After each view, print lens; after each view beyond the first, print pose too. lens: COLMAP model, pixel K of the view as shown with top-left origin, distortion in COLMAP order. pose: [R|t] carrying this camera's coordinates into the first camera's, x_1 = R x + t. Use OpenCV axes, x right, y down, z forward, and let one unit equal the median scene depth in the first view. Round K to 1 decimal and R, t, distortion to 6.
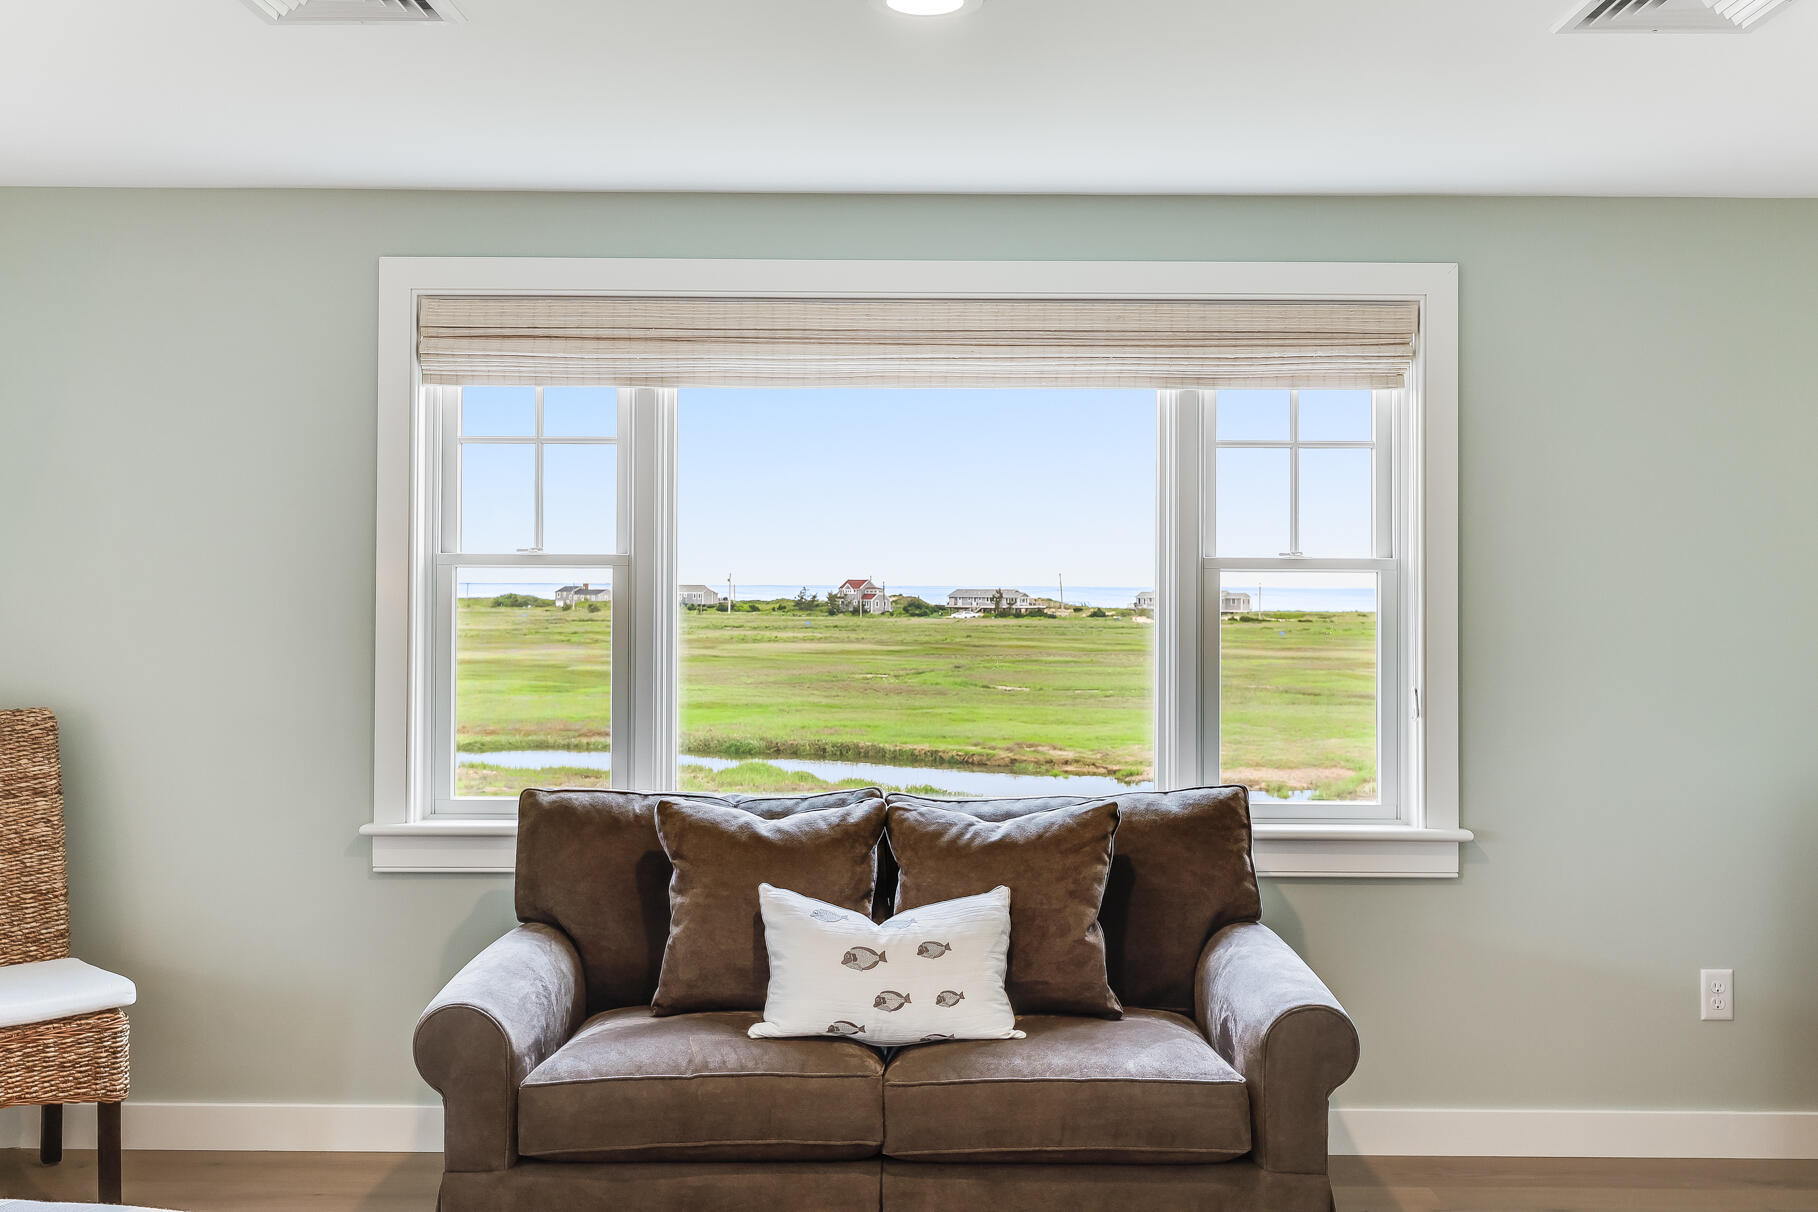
lens RADIAL K [[1733.5, 0, 913.1], [0, 1733.5, 600.4], [0, 0, 1]] dist [0.009014, 0.000000]
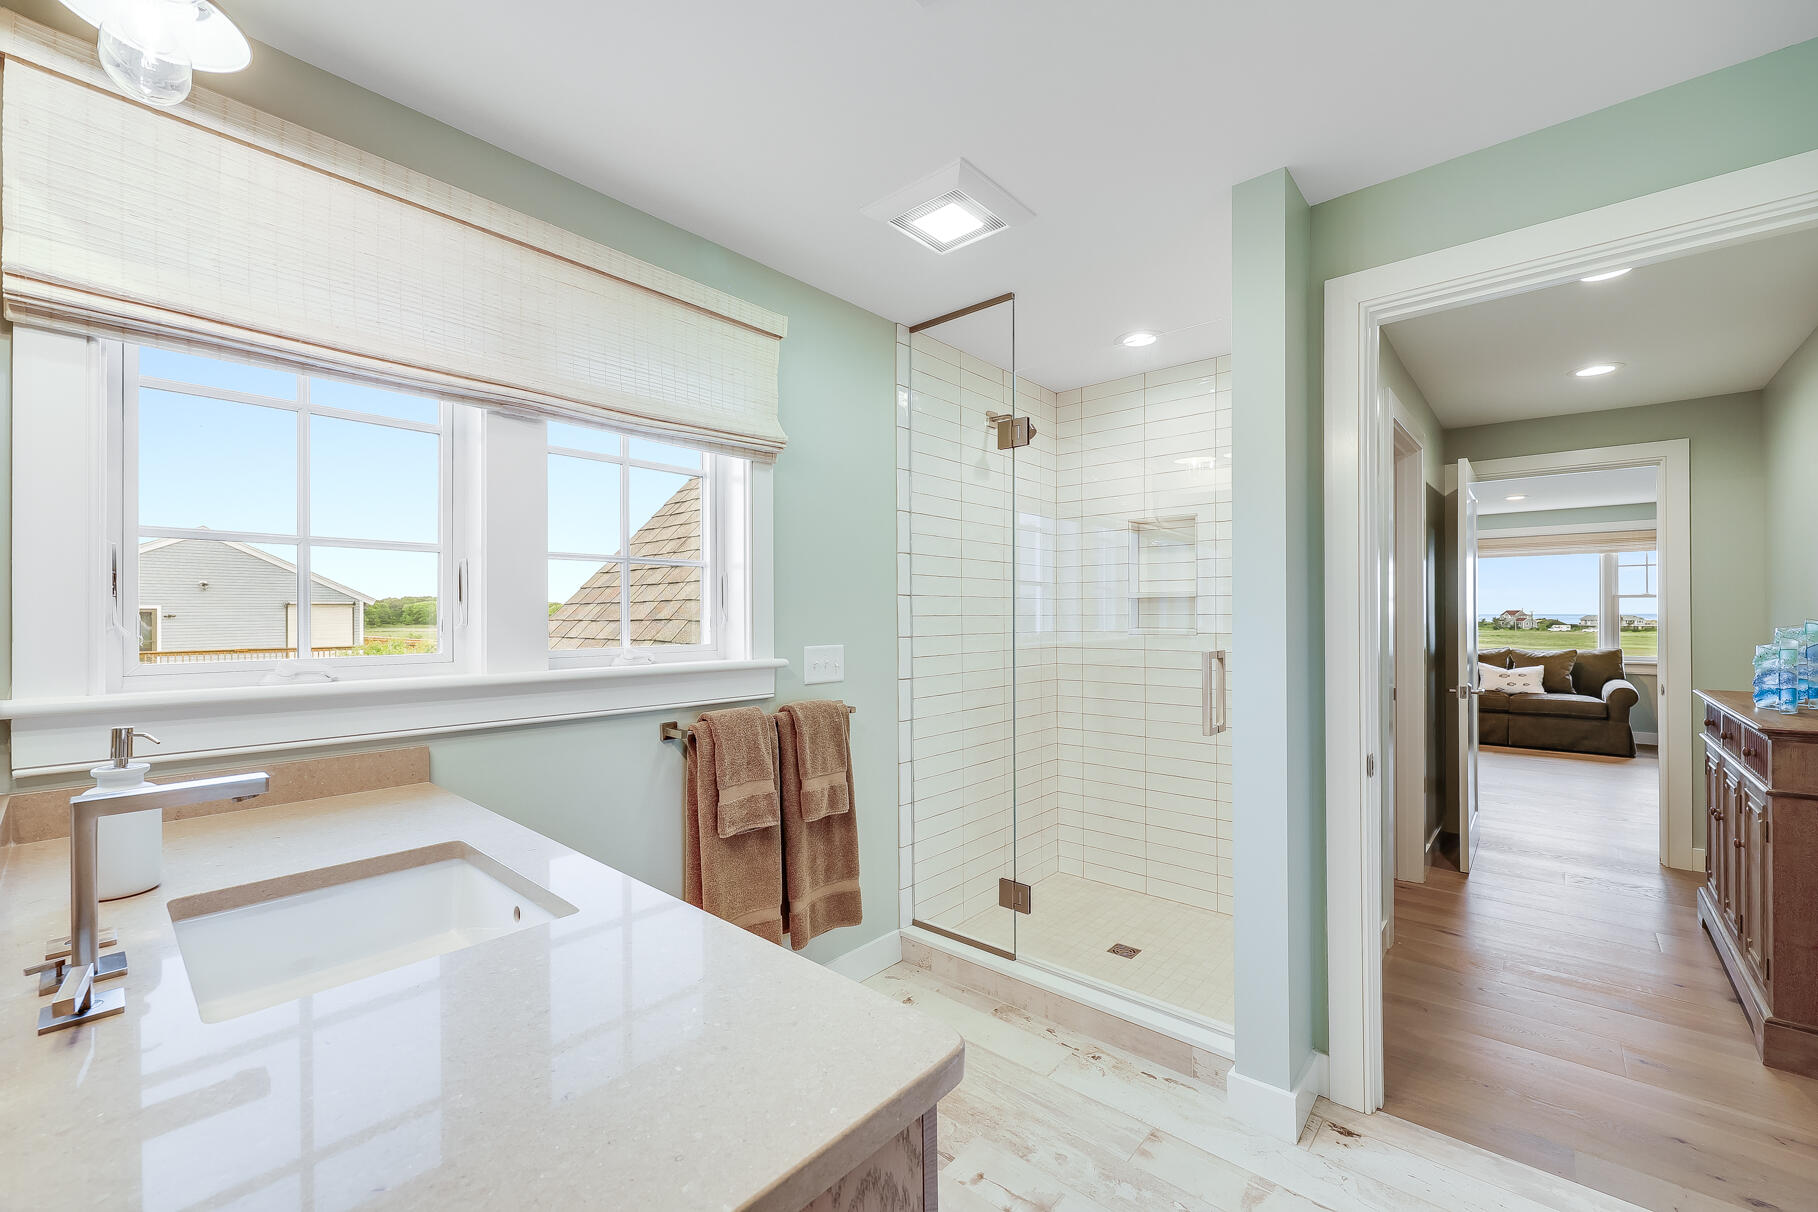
lens RADIAL K [[742.4, 0, 898.2], [0, 742.4, 615.0], [0, 0, 1]] dist [-0.001504, 0.000304]
pose [[0.748566, -0.008197, -0.663010, 0.066775], [0.001066, 0.999937, -0.011159, 0.040050], [0.663060, 0.007647, 0.748527, -1.422344]]
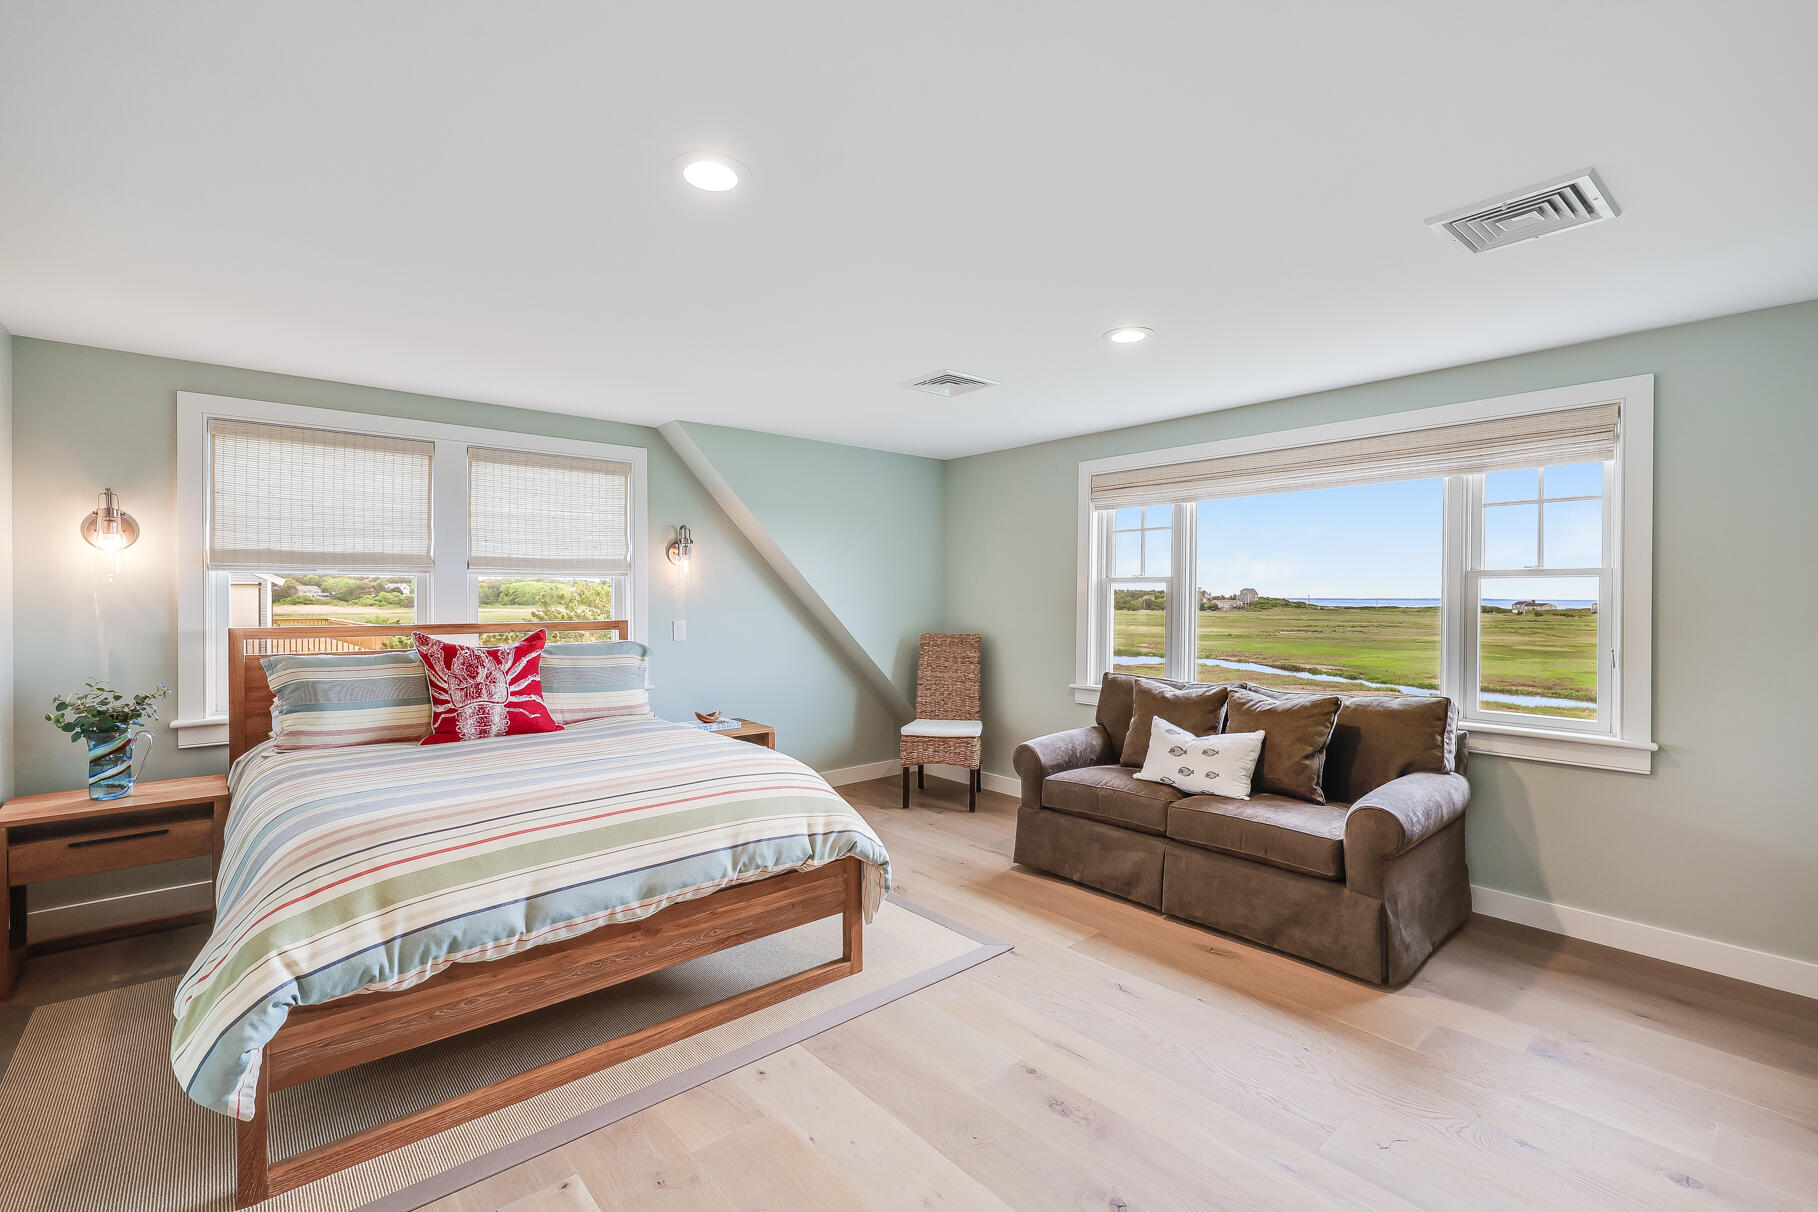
lens RADIAL K [[799.0, 0, 908.5], [0, 799.0, 606.5], [0, 0, 1]] dist [-0.002000, 0.000008]
pose [[0.650714, 0.004340, -0.759310, 0.421657], [-0.006125, 0.999981, 0.000466, 0.015320], [0.759298, 0.004348, 0.650728, 0.044459]]
